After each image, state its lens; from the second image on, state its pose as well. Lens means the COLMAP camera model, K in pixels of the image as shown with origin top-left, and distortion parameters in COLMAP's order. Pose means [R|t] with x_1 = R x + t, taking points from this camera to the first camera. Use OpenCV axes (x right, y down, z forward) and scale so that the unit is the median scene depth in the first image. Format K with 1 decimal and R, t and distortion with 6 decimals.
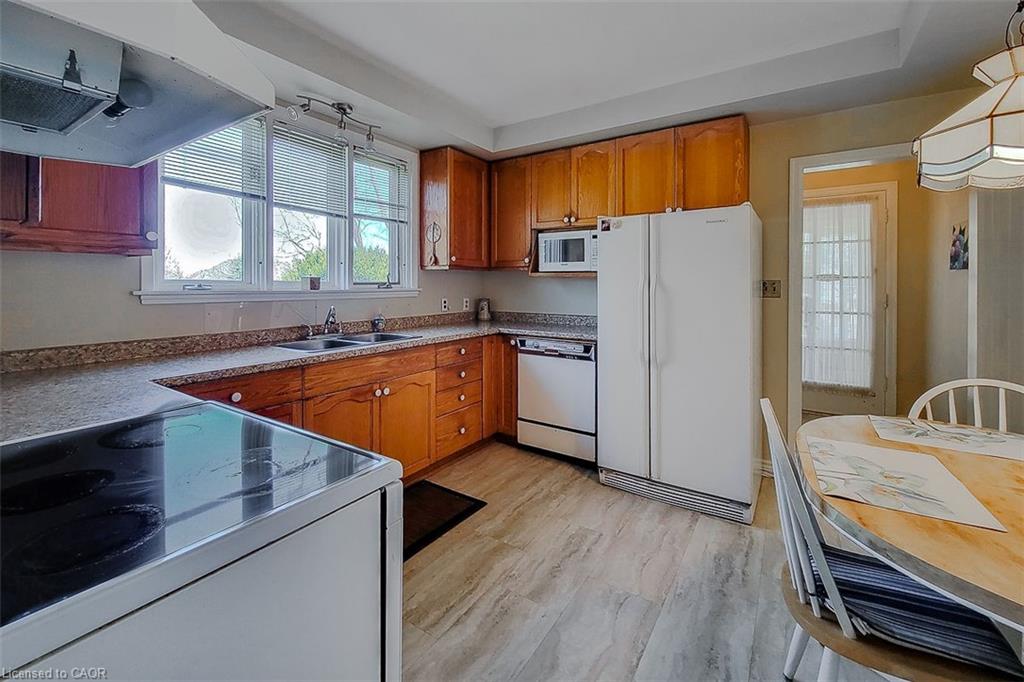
lens RADIAL K [[429.0, 0, 501.1], [0, 429.0, 286.4], [0, 0, 1]] dist [-0.000491, -0.000444]
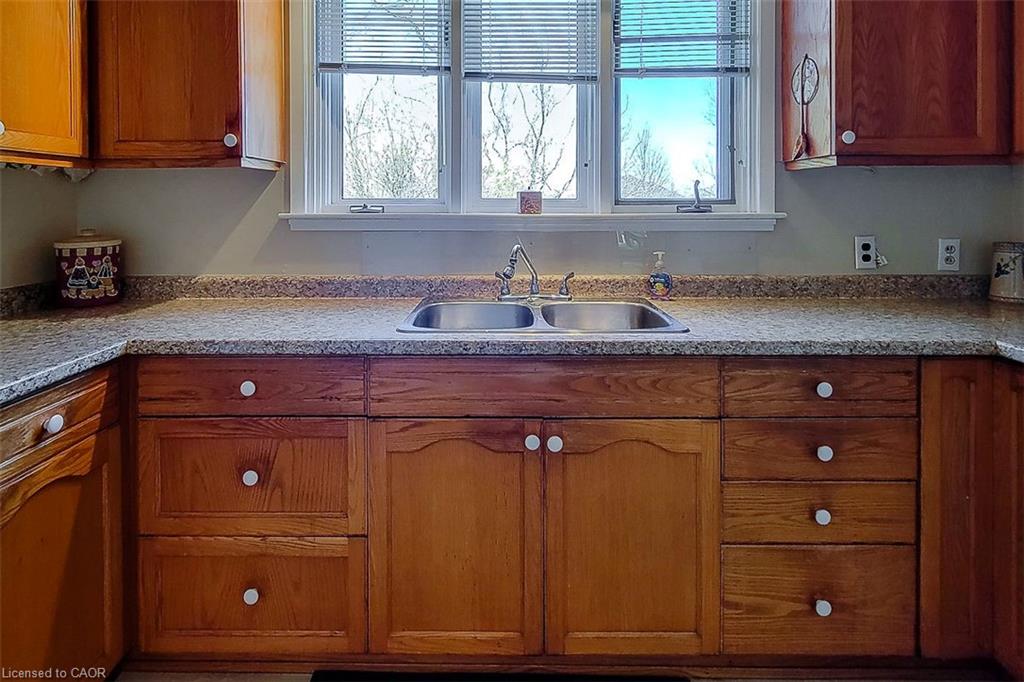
lens RADIAL K [[552.7, 0, 511.1], [0, 552.7, 206.6], [0, 0, 1]] dist [-0.002112, -0.001114]
pose [[0.552423, 0.004501, -0.833552, 0.152807], [-0.001205, 0.999989, 0.004601, -0.004740], [0.833563, -0.001537, 0.552422, 0.526064]]
